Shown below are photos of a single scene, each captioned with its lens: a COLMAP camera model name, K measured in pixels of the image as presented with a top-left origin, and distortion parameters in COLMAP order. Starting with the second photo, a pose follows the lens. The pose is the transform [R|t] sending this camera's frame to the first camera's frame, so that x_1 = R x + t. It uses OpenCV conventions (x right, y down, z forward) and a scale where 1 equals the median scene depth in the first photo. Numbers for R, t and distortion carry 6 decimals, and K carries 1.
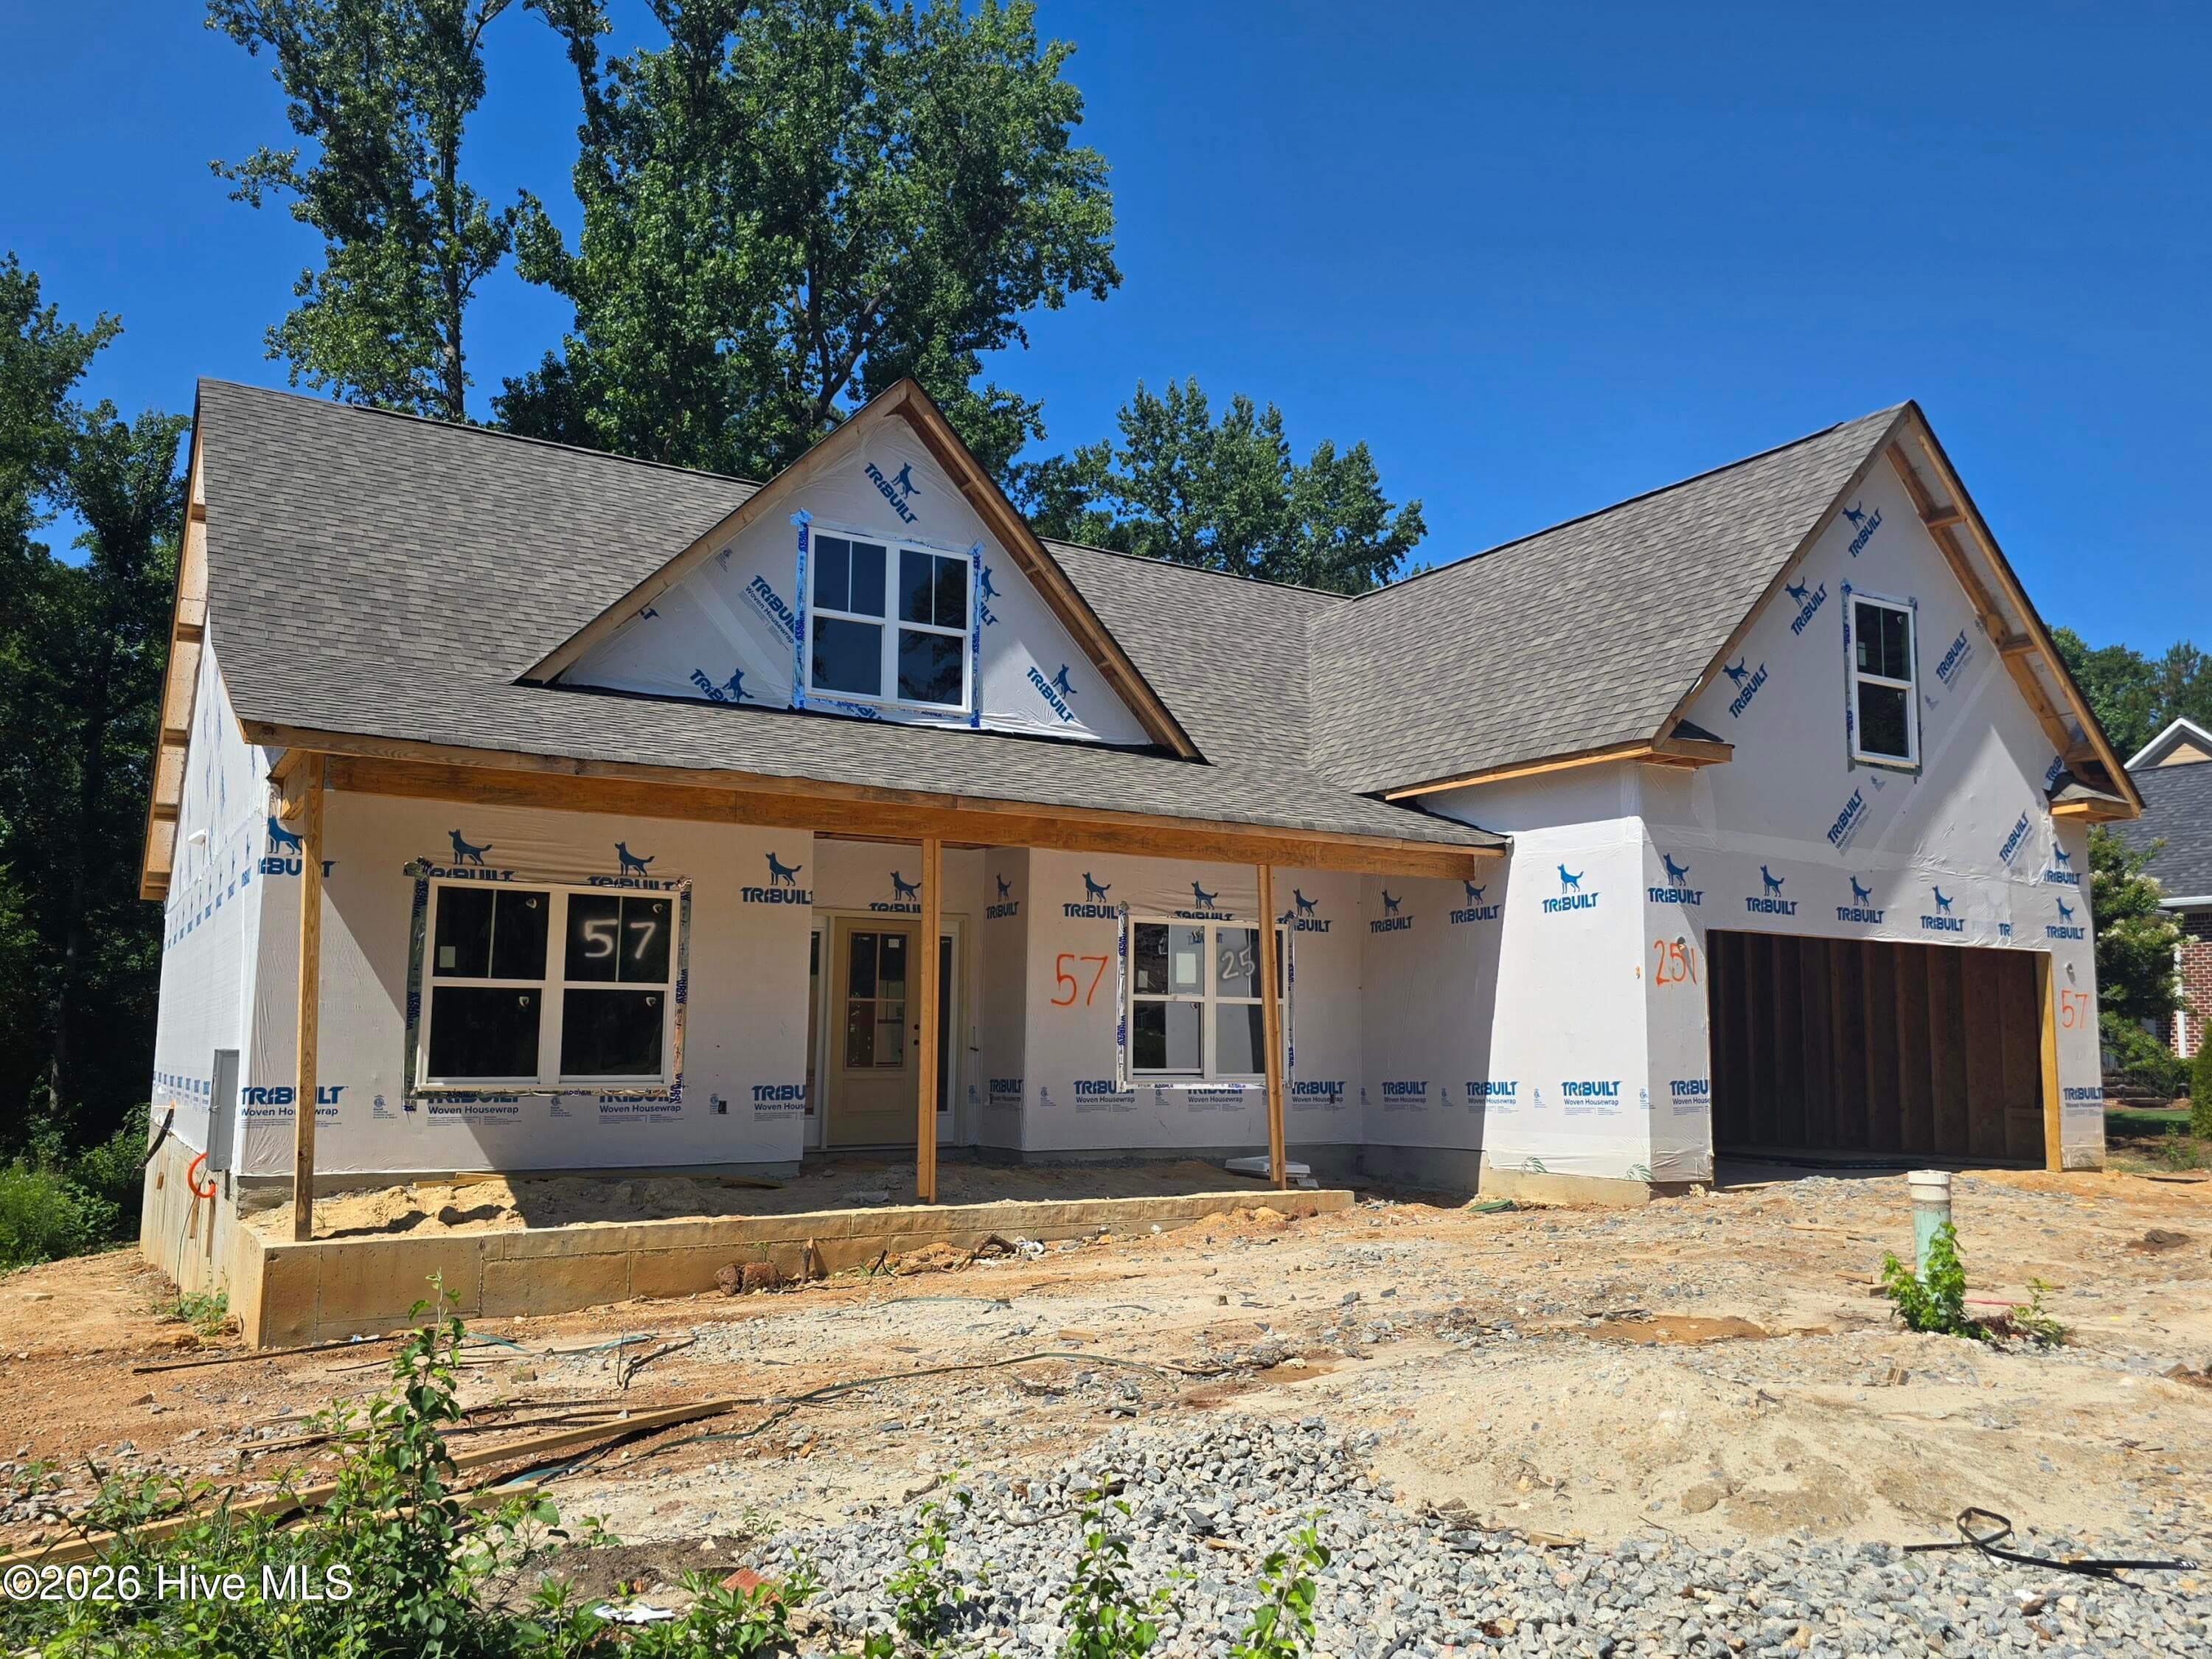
lens RADIAL K [[1732.0, 0, 1170.0], [0, 1732.0, 837.0], [0, 0, 1]] dist [0.080861, -0.092448]
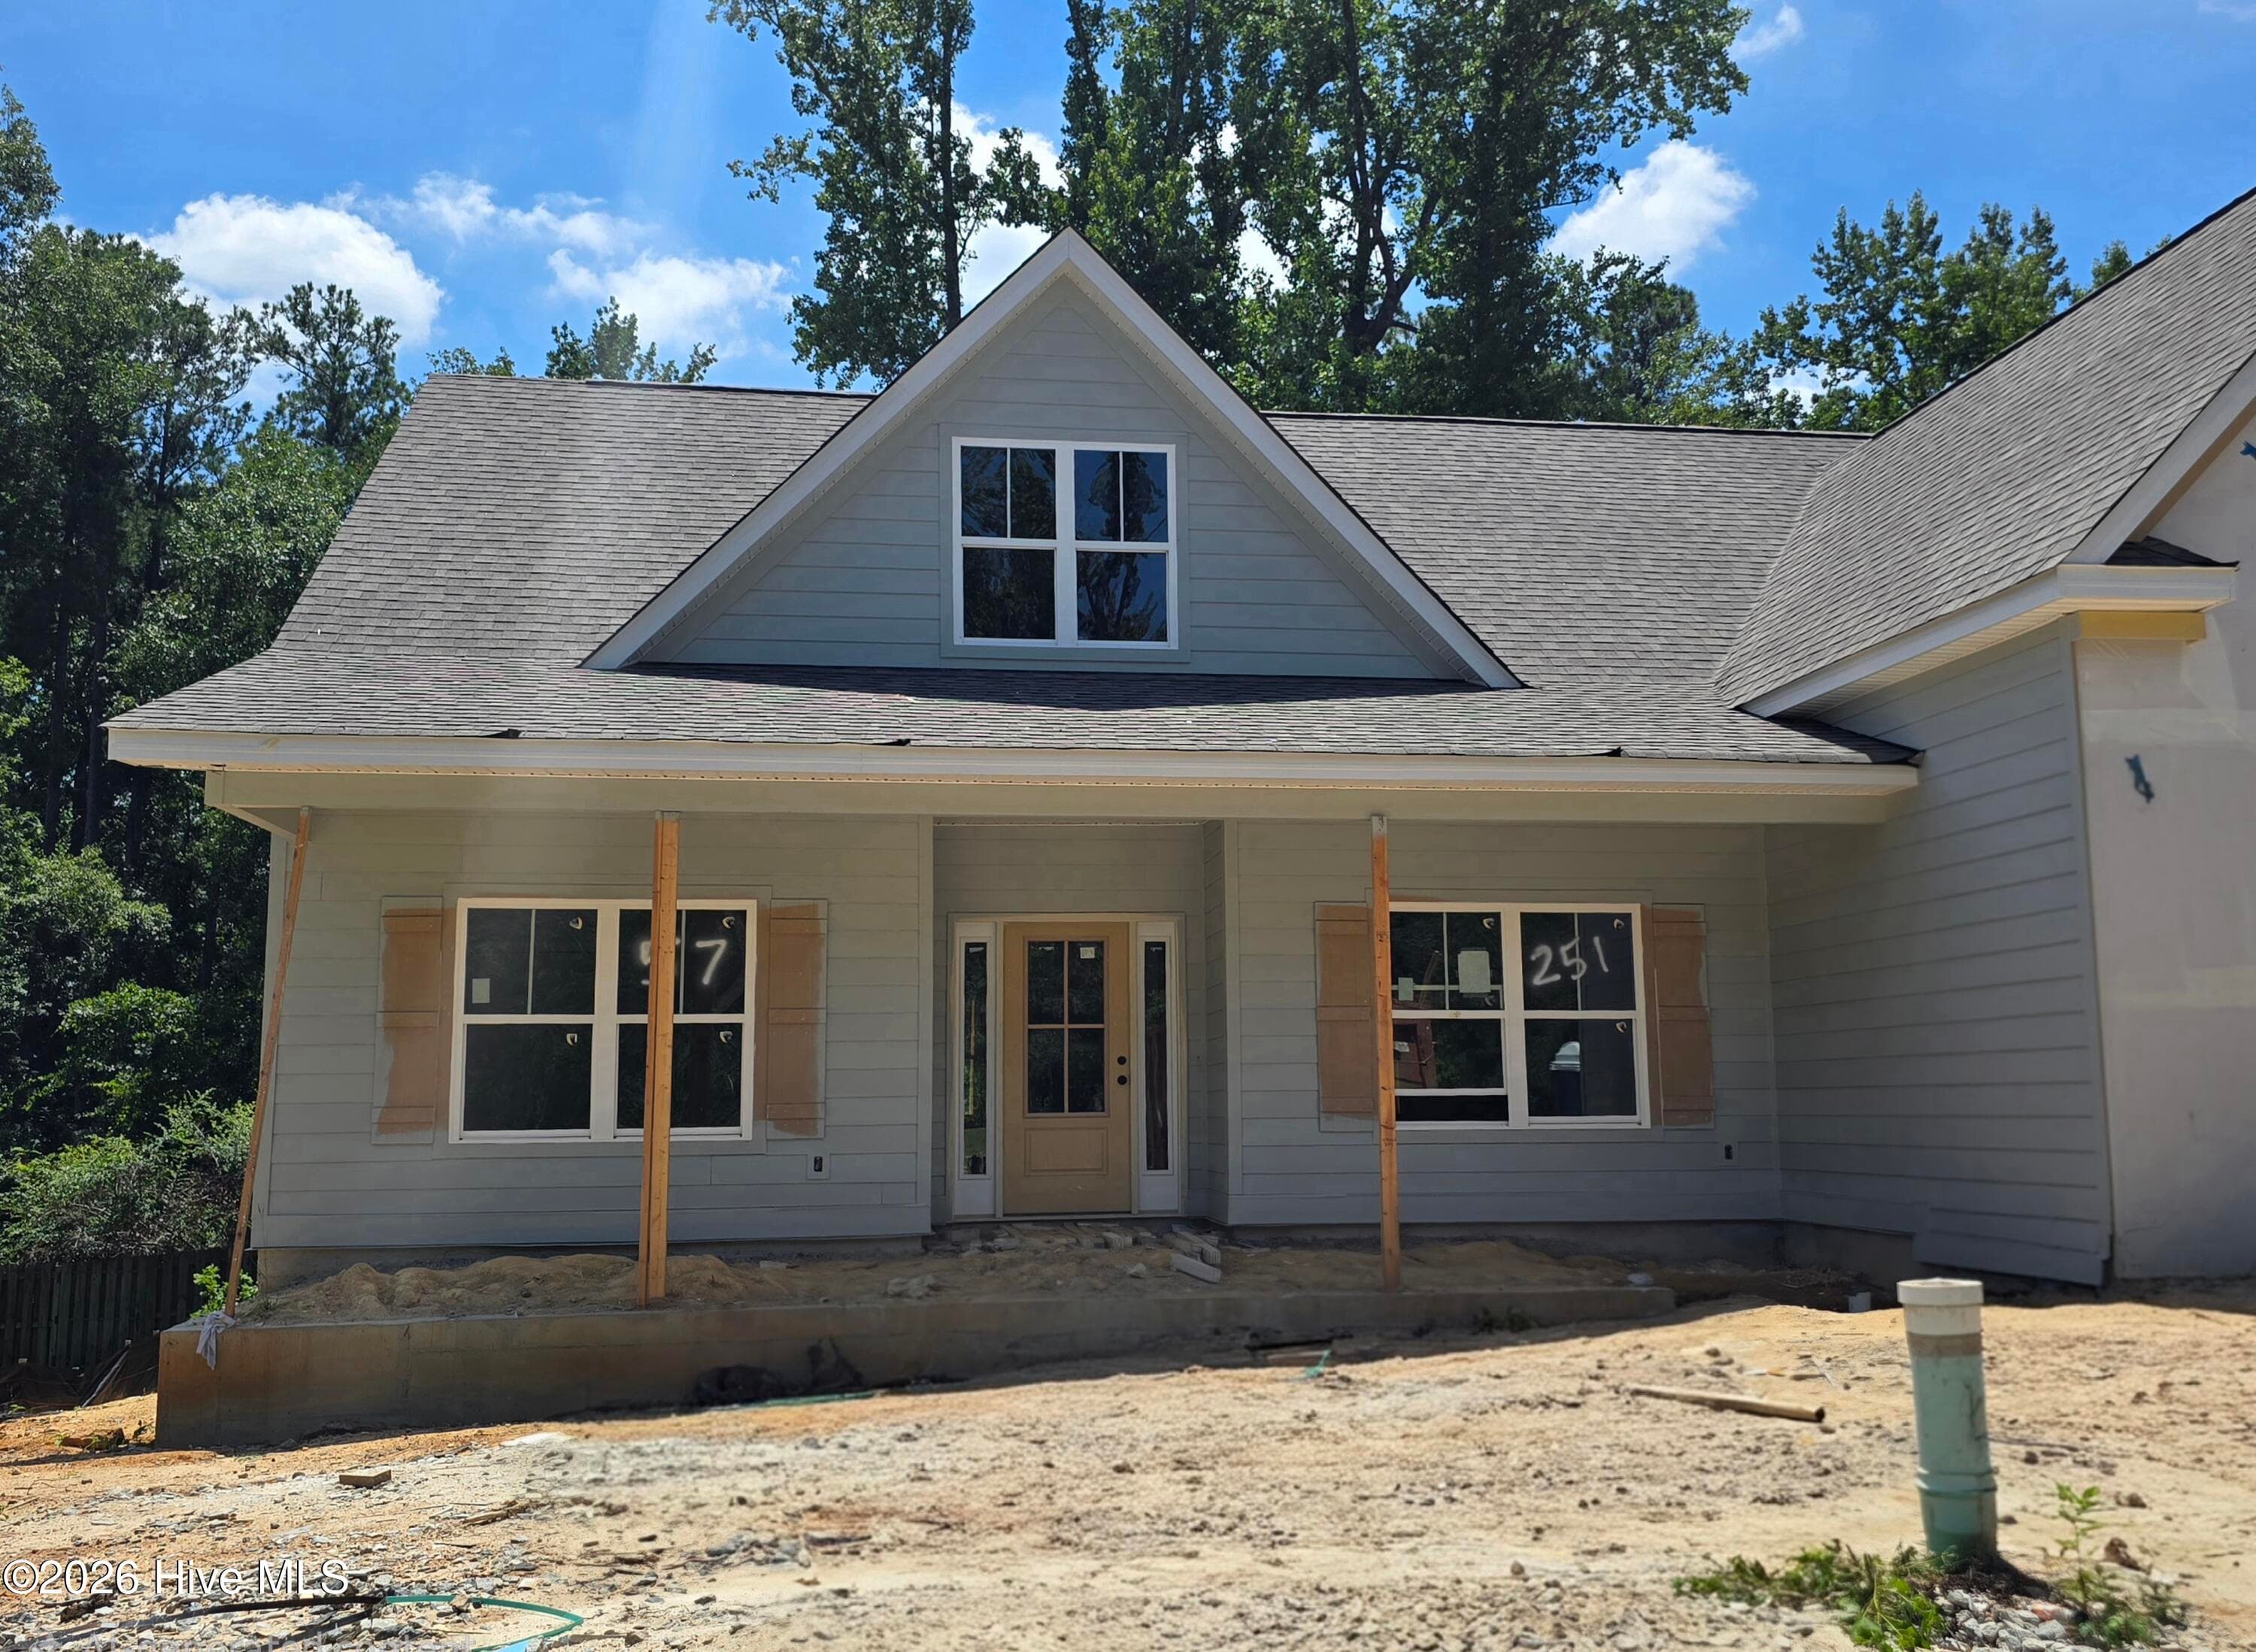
lens RADIAL K [[2076.5, 0, 1154.5], [0, 2076.5, 814.9], [0, 0, 1]] dist [0.128149, -0.264837]
pose [[0.914341, -0.070798, -0.398707, 0.240882], [0.065890, 0.997488, -0.026020, 0.025095], [0.399548, -0.002479, 0.916709, 0.155409]]
